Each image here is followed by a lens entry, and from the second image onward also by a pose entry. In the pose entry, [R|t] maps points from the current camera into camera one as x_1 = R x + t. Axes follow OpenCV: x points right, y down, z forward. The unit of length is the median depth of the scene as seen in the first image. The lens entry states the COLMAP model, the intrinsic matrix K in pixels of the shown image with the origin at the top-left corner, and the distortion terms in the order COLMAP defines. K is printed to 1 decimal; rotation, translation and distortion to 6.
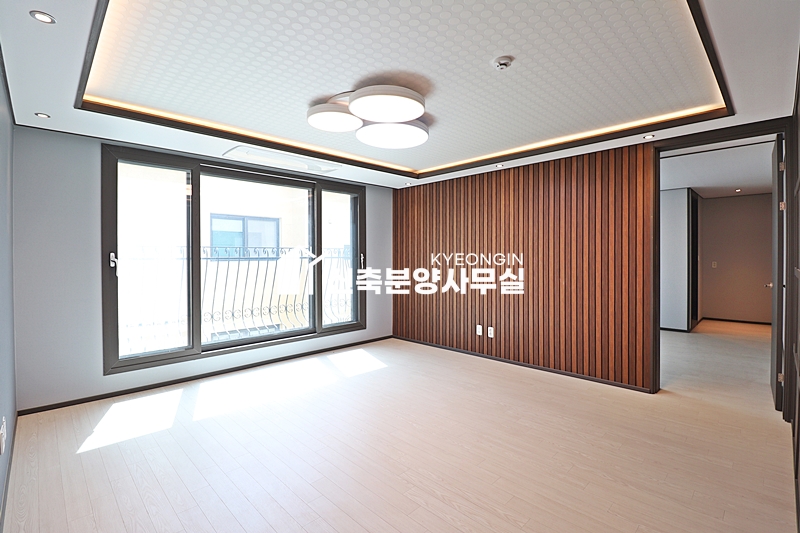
lens RADIAL K [[369.2, 0, 401.7], [0, 369.2, 255.8], [0, 0, 1]] dist [0.000000, 0.000421]
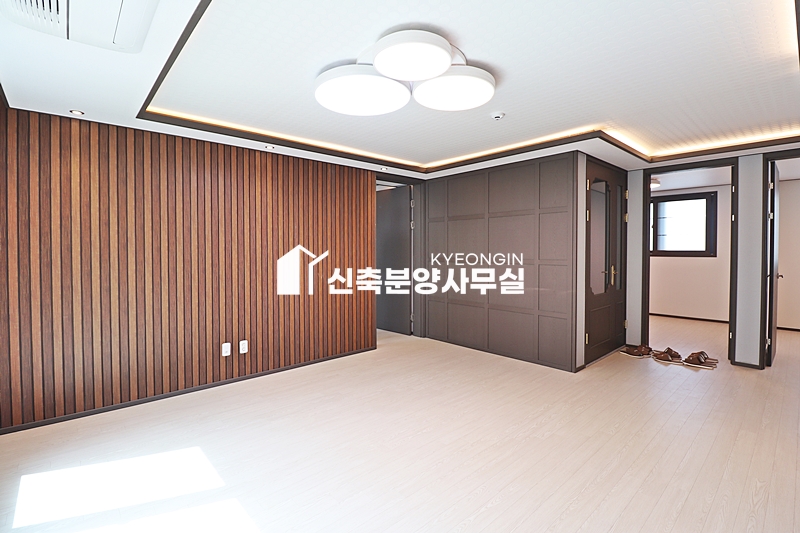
lens RADIAL K [[376.8, 0, 401.4], [0, 376.8, 259.3], [0, 0, 1]] dist [0.000371, -0.001068]
pose [[0.045702, -0.014699, 0.998847, -0.625566], [0.004358, 0.999885, 0.014515, 0.005417], [-0.998946, 0.003690, 0.045761, 0.683869]]
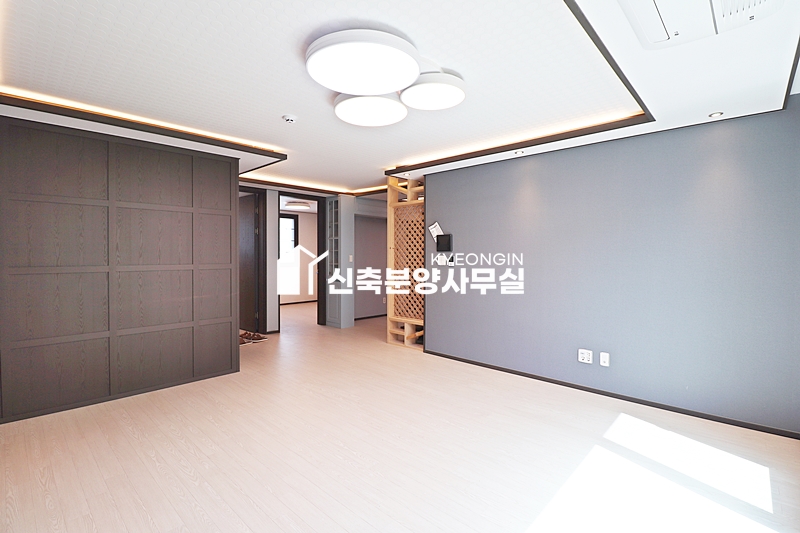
lens RADIAL K [[369.9, 0, 401.8], [0, 369.9, 258.7], [0, 0, 1]] dist [-0.003544, -0.000596]
pose [[-0.998978, 0.002314, -0.045136, -0.046119], [0.001763, 0.999924, 0.012236, -0.000718], [0.045161, 0.012144, -0.998906, 1.264683]]
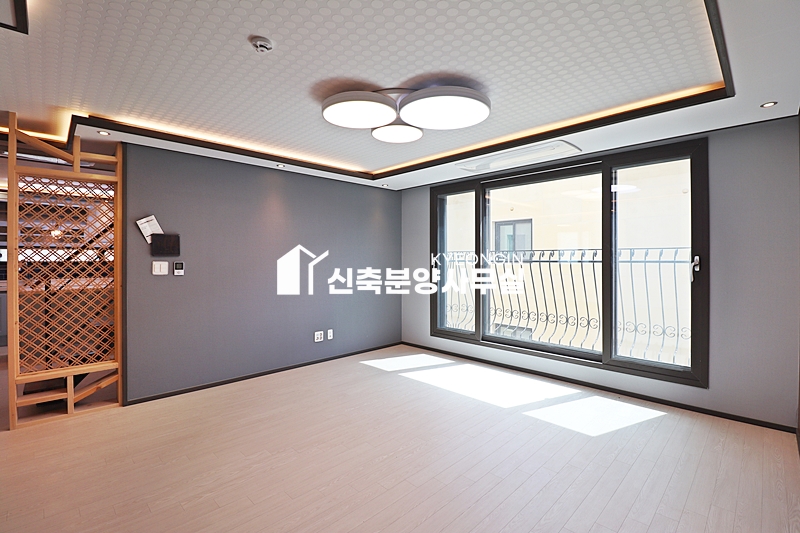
lens RADIAL K [[370.6, 0, 400.9], [0, 370.6, 255.3], [0, 0, 1]] dist [-0.002639, -0.000956]
pose [[0.003850, -0.003304, -0.999987, 0.605309], [0.000279, 0.999995, -0.003303, -0.007333], [0.999993, -0.000266, 0.003851, 0.692895]]
